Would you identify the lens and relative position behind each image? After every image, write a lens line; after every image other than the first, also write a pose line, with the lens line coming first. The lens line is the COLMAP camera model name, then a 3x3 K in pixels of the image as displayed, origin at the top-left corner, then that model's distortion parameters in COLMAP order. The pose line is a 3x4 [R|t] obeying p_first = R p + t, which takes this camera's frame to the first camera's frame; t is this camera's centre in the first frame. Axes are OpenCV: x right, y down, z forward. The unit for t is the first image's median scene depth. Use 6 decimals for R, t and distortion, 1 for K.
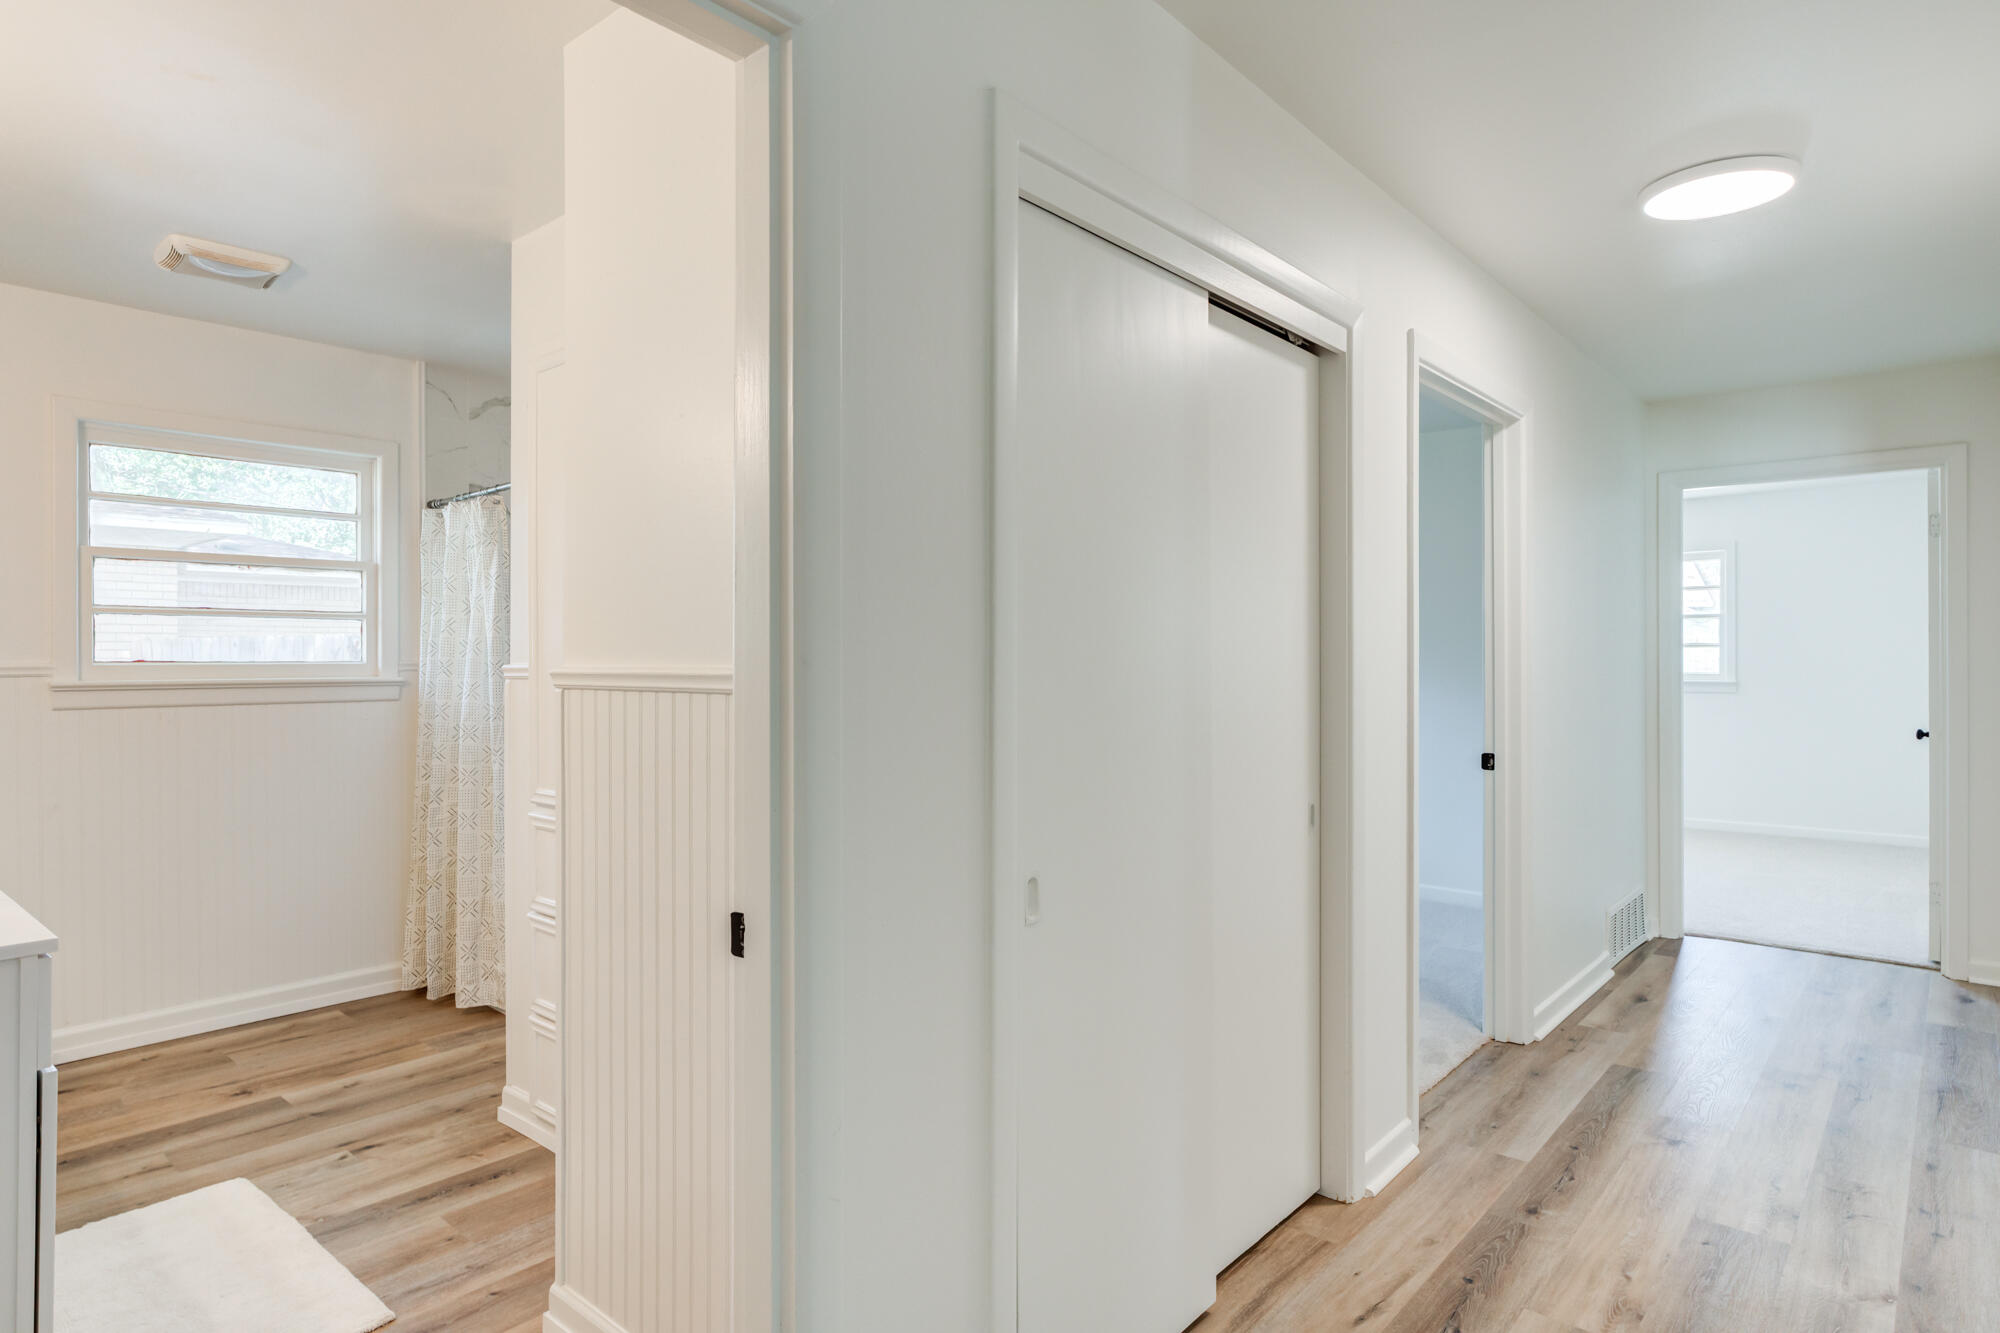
lens RADIAL K [[1113.3, 0, 1000.0], [0, 1113.3, 666.5], [0, 0, 1]] dist [-0.027294, 0.021536]
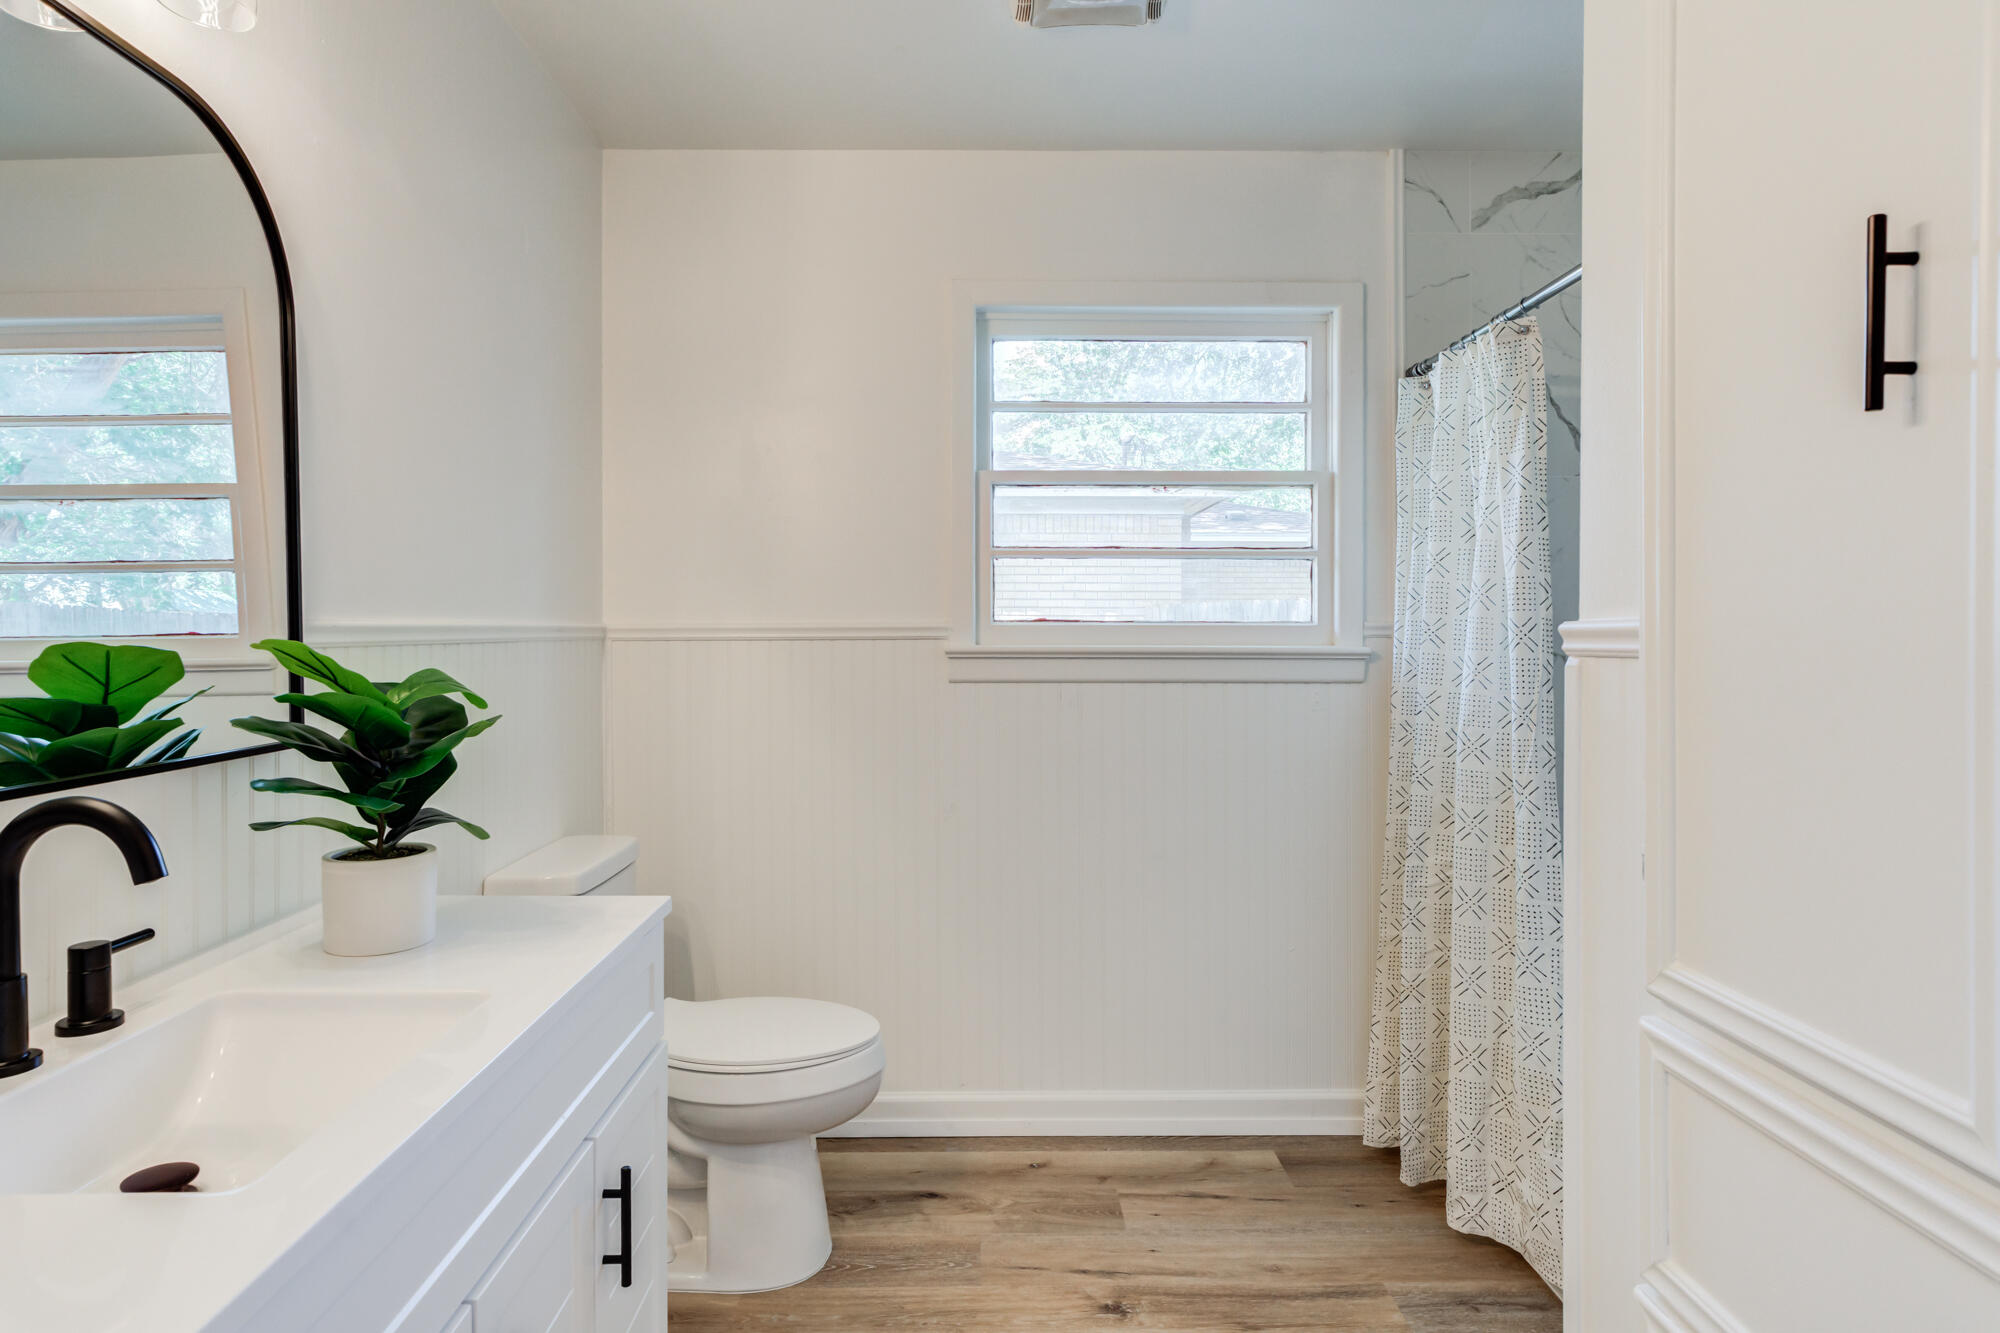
lens RADIAL K [[1115.7, 0, 993.9], [0, 1115.7, 619.8], [0, 0, 1]] dist [-0.002072, 0.000959]
pose [[0.664584, -0.002953, -0.747208, -0.211680], [-0.008326, 0.999901, -0.011358, 0.003180], [0.747167, 0.013770, 0.664494, 0.428837]]
